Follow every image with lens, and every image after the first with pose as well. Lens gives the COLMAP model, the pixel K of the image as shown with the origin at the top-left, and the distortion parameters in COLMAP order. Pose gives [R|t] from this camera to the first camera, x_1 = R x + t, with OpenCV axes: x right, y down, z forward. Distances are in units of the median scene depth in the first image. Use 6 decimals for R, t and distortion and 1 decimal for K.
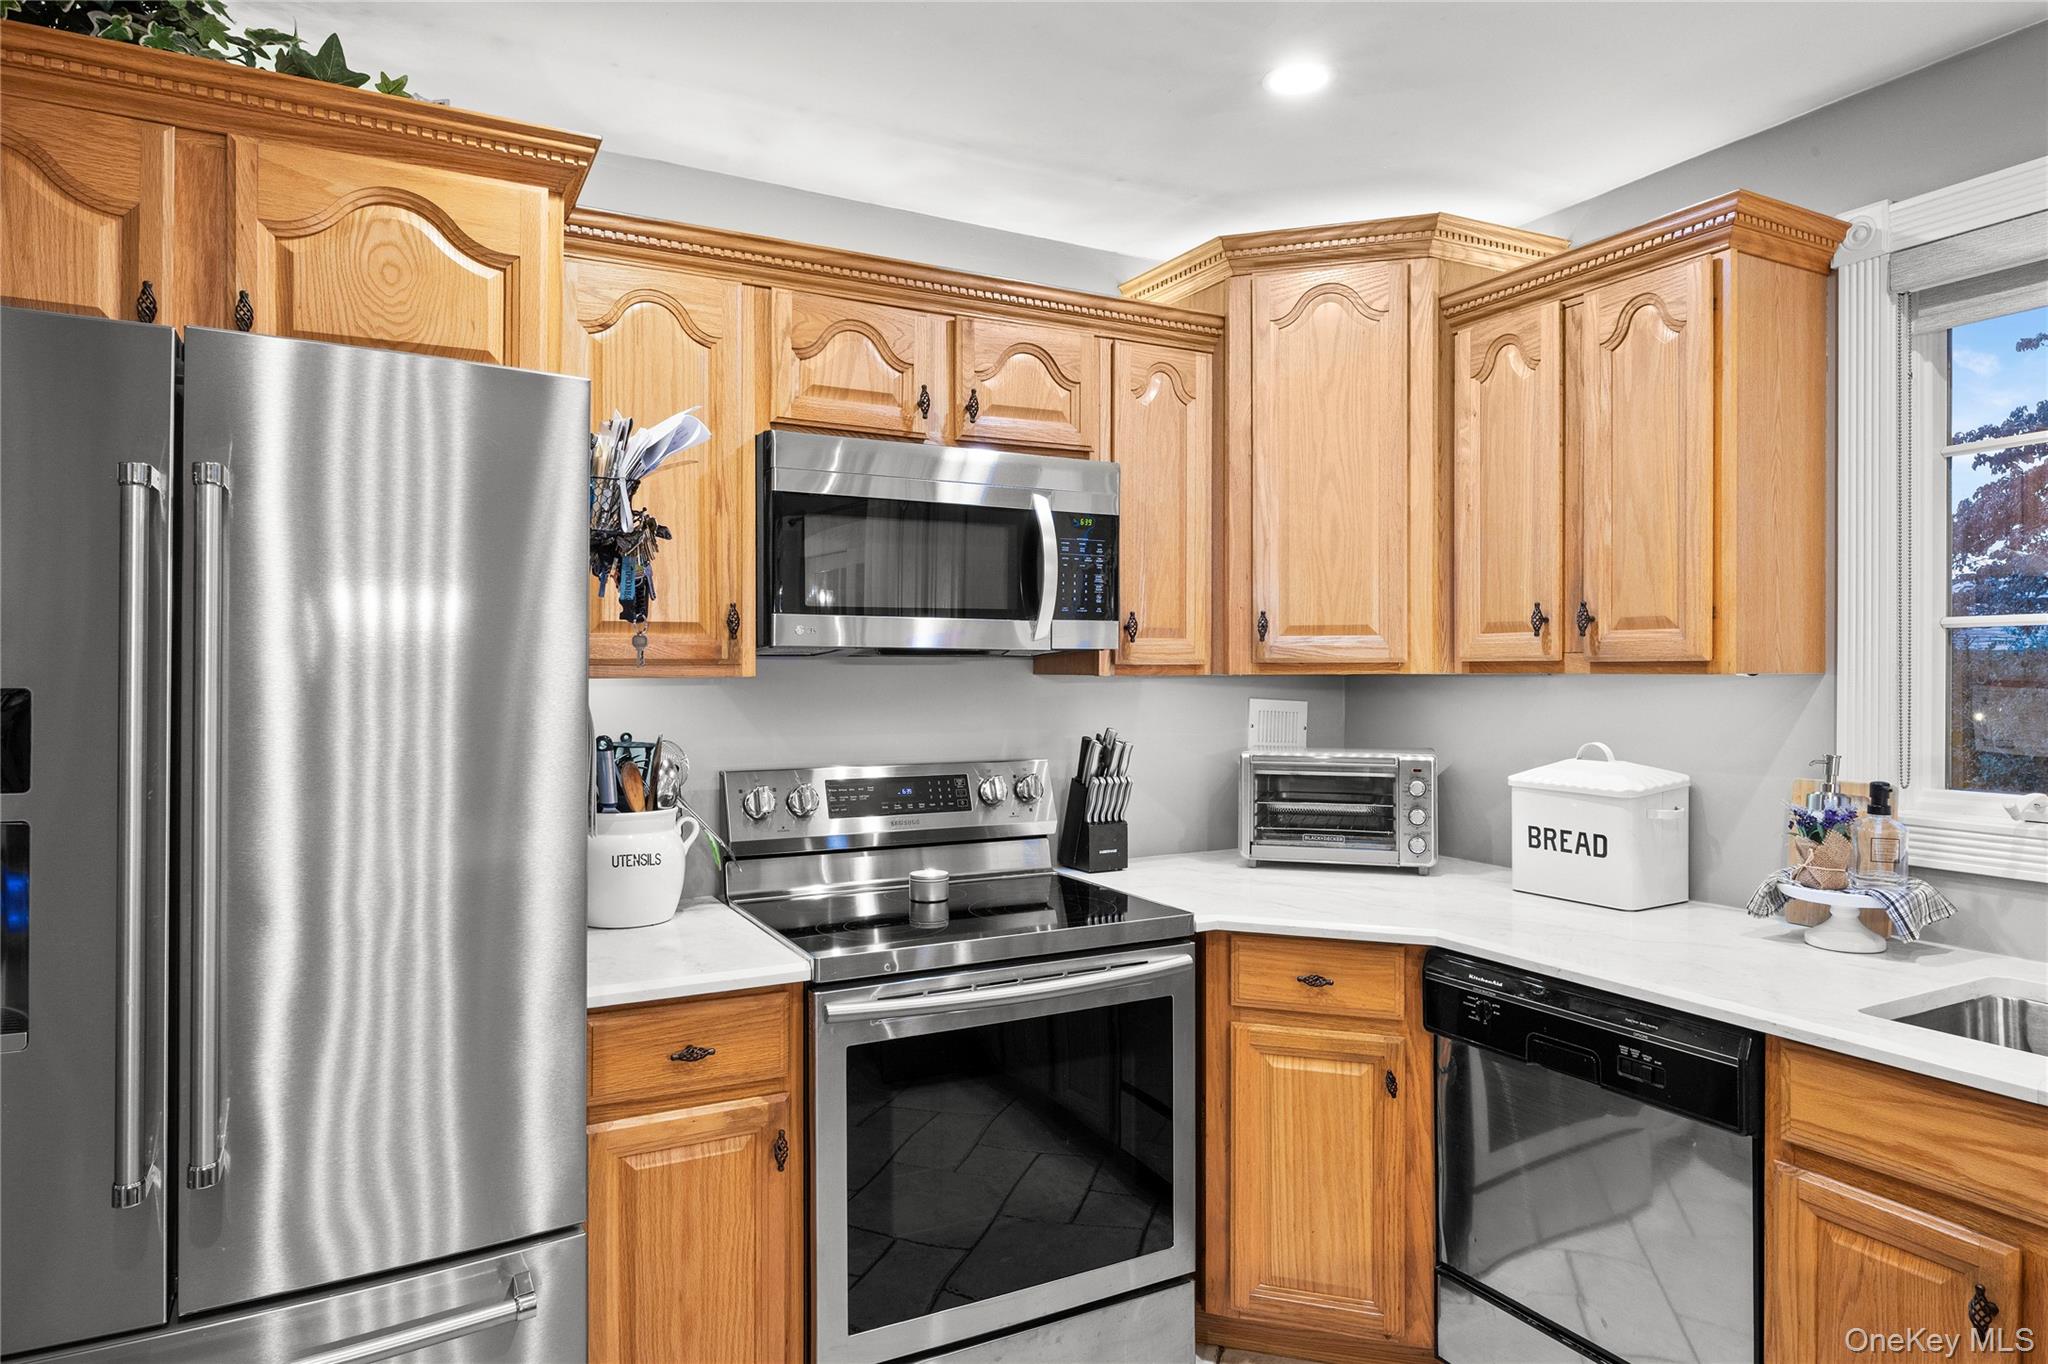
lens RADIAL K [[1207.4, 0, 1025.6], [0, 1207.4, 670.7], [0, 0, 1]] dist [-0.002776, -0.000751]
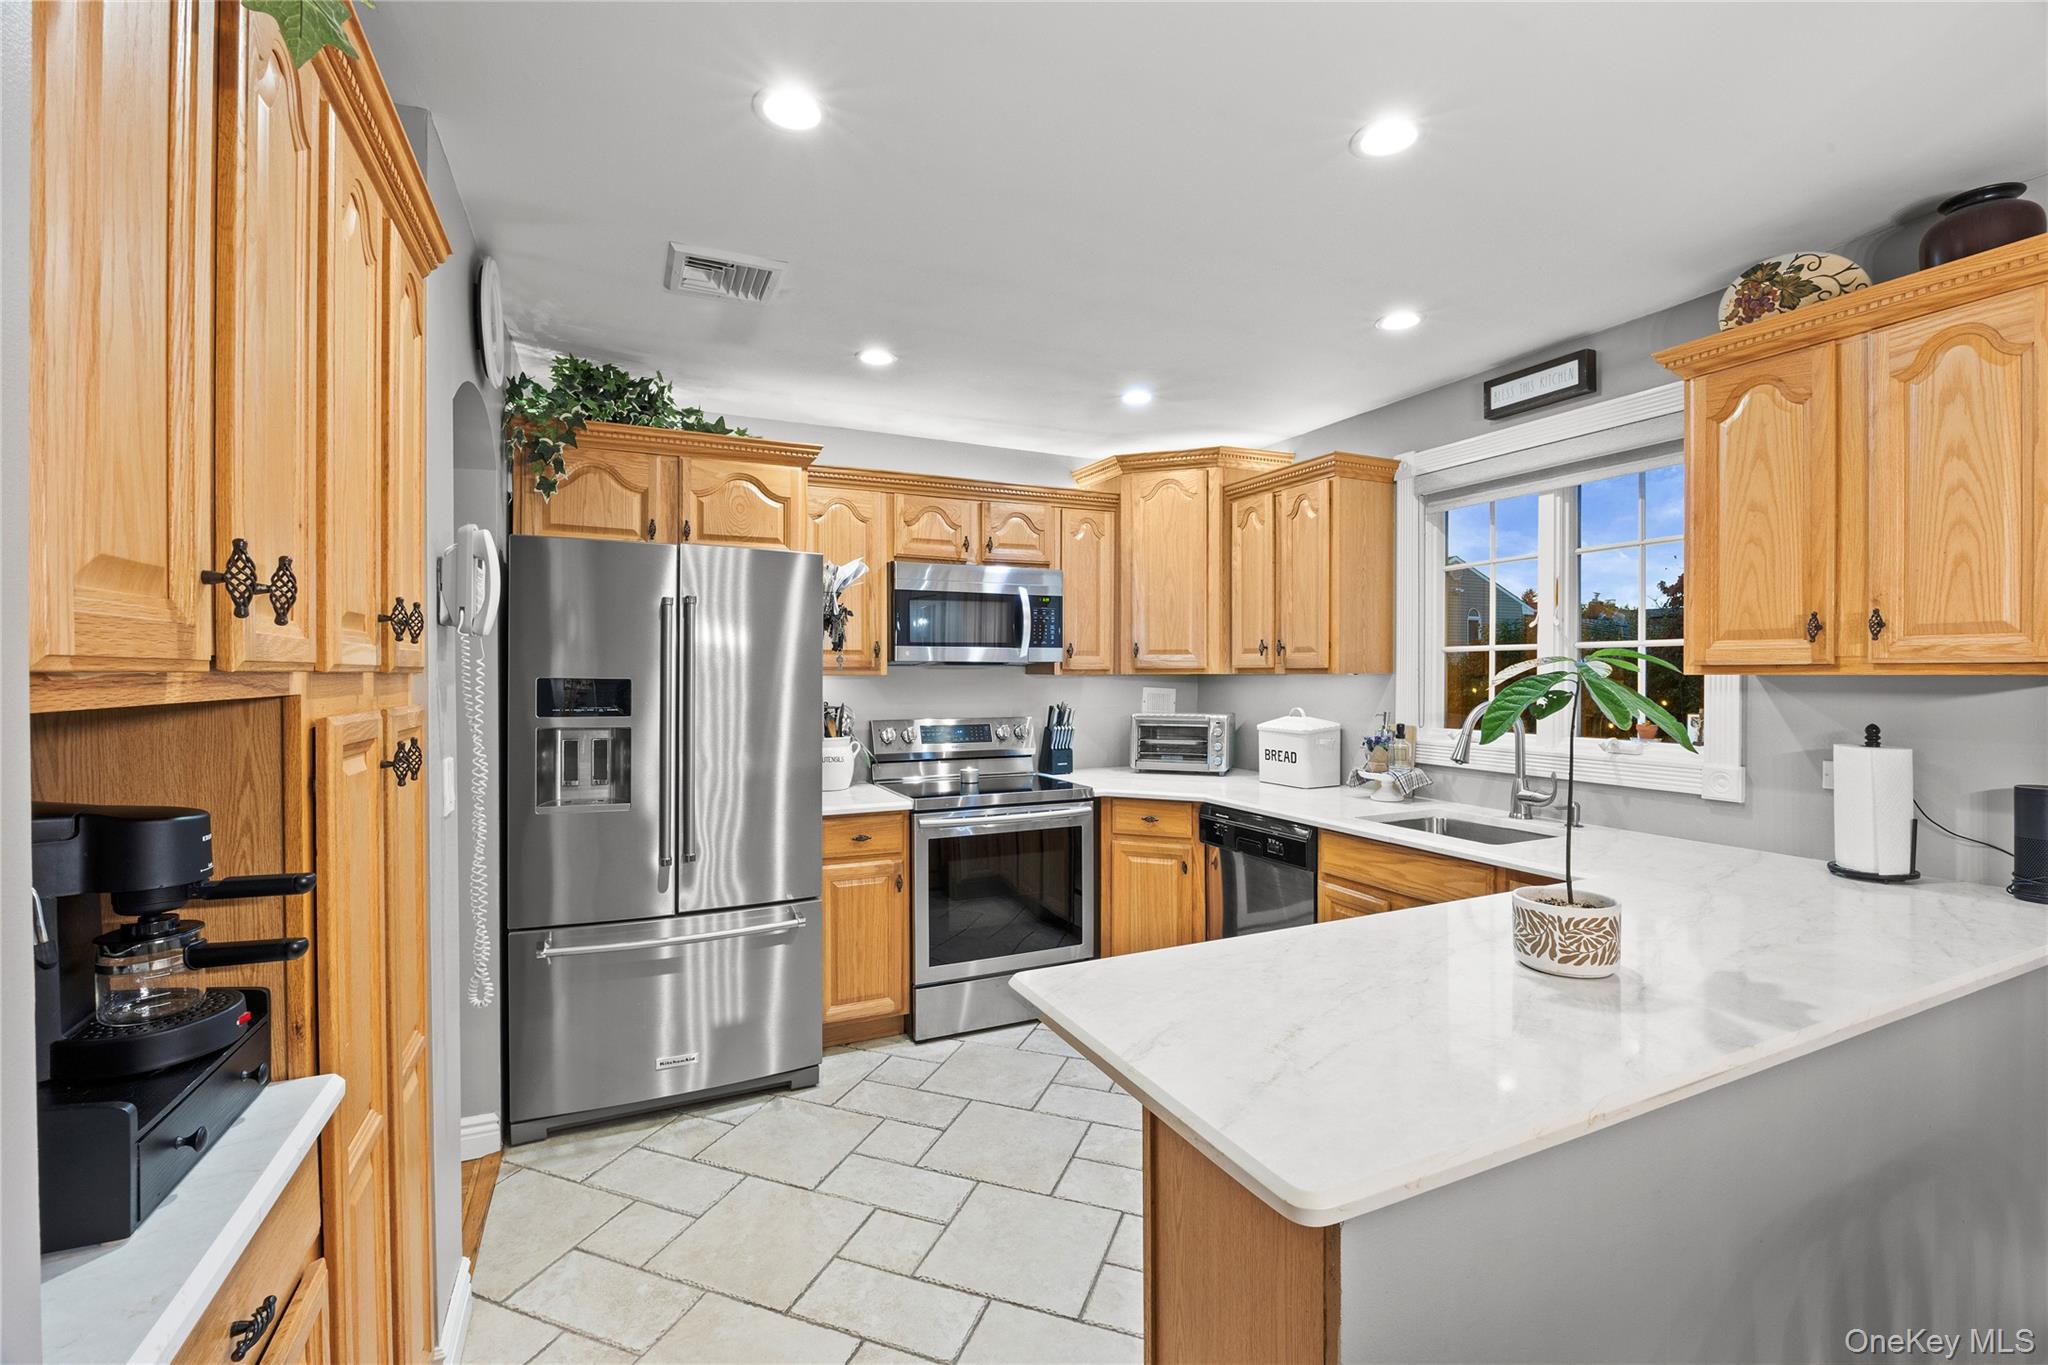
lens RADIAL K [[882.4, 0, 1024.0], [0, 882.4, 679.4], [0, 0, 1]] dist [-0.012629, 0.000081]
pose [[0.998612, 0.000351, -0.052674, 0.095436], [0.000088, 0.999965, 0.008316, -0.000366], [0.052675, -0.008309, 0.998577, -0.517536]]
